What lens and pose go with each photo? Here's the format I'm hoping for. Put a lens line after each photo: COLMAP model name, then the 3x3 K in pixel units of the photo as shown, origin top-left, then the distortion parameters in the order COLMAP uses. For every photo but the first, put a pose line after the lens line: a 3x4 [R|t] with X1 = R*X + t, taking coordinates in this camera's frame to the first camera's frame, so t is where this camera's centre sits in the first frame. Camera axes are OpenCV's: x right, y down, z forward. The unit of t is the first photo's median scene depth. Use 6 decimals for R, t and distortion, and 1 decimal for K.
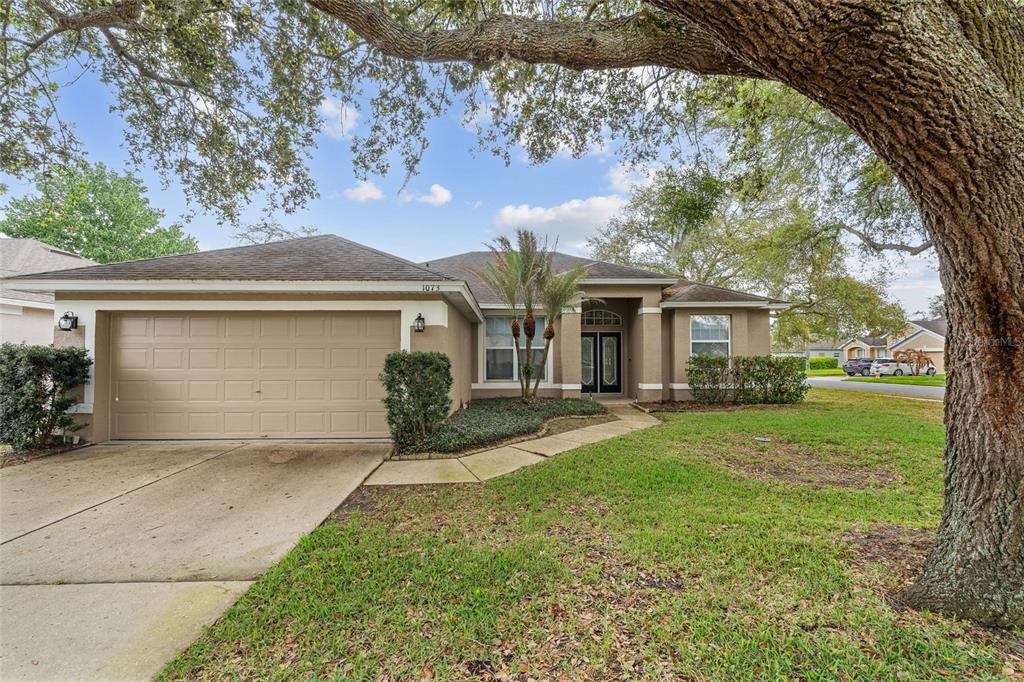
lens RADIAL K [[410.9, 0, 512.1], [0, 410.9, 344.9], [0, 0, 1]] dist [-0.002704, -0.000239]
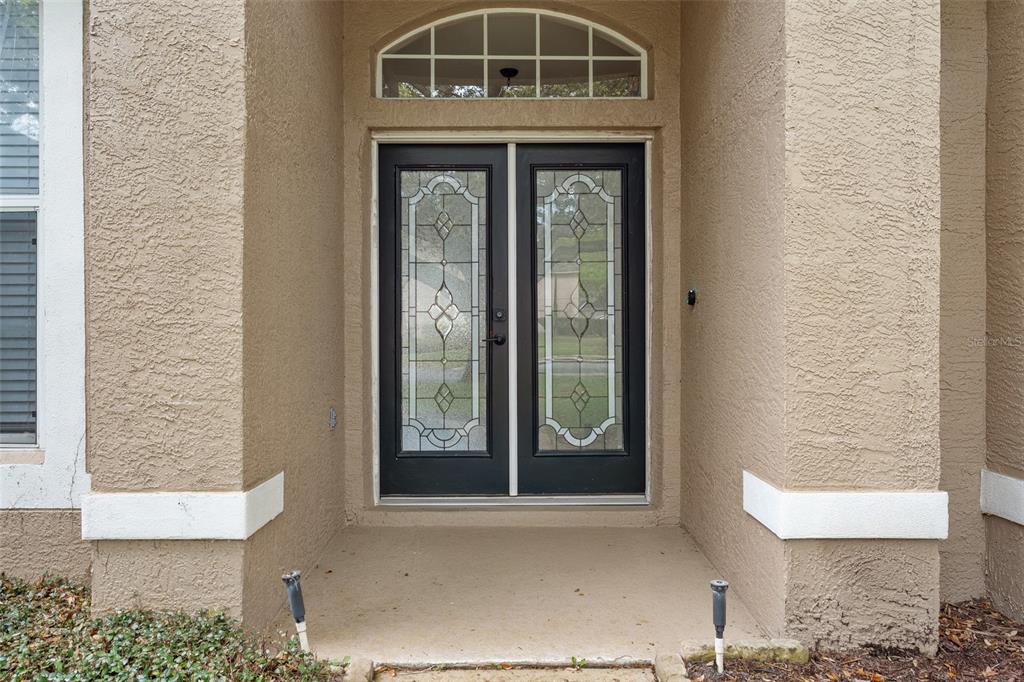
lens RADIAL K [[814.0, 0, 512.5], [0, 814.0, 337.7], [0, 0, 1]] dist [0.005931, 0.003055]
pose [[0.999929, -0.002776, 0.011623, 0.240523], [0.002320, 0.999236, 0.039016, 0.043042], [-0.011723, -0.038986, 0.999171, 0.772085]]
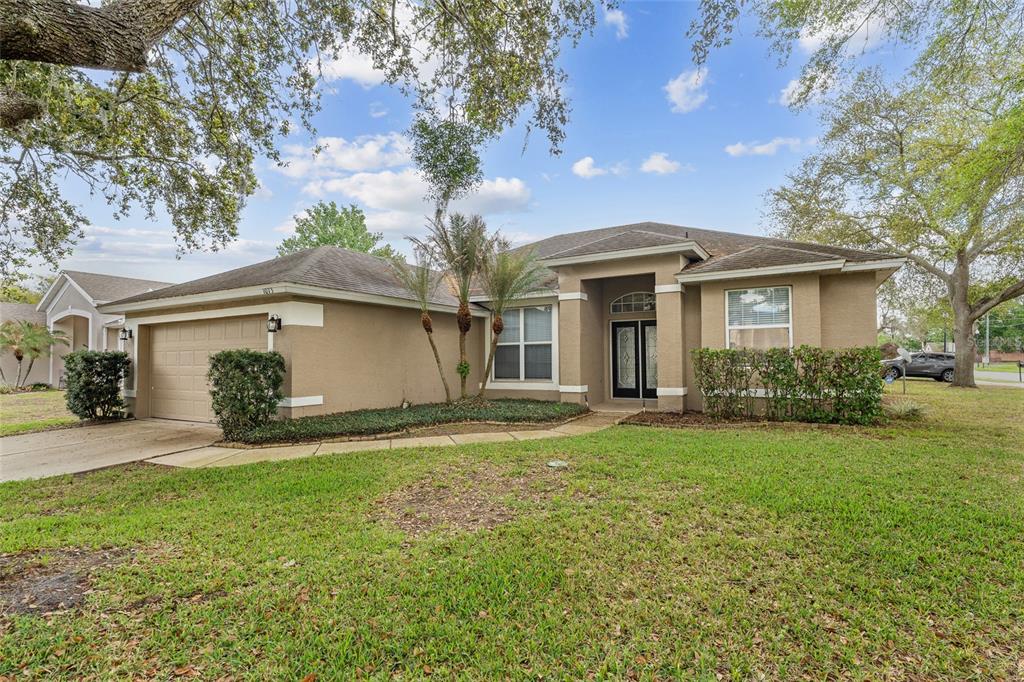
lens RADIAL K [[461.7, 0, 516.3], [0, 461.7, 340.0], [0, 0, 1]] dist [0.000213, 0.000104]
pose [[0.873256, -0.027142, -0.486504, 0.503553], [0.025324, 0.999626, -0.010313, 0.010599], [0.486602, -0.003315, 0.873617, 0.139396]]
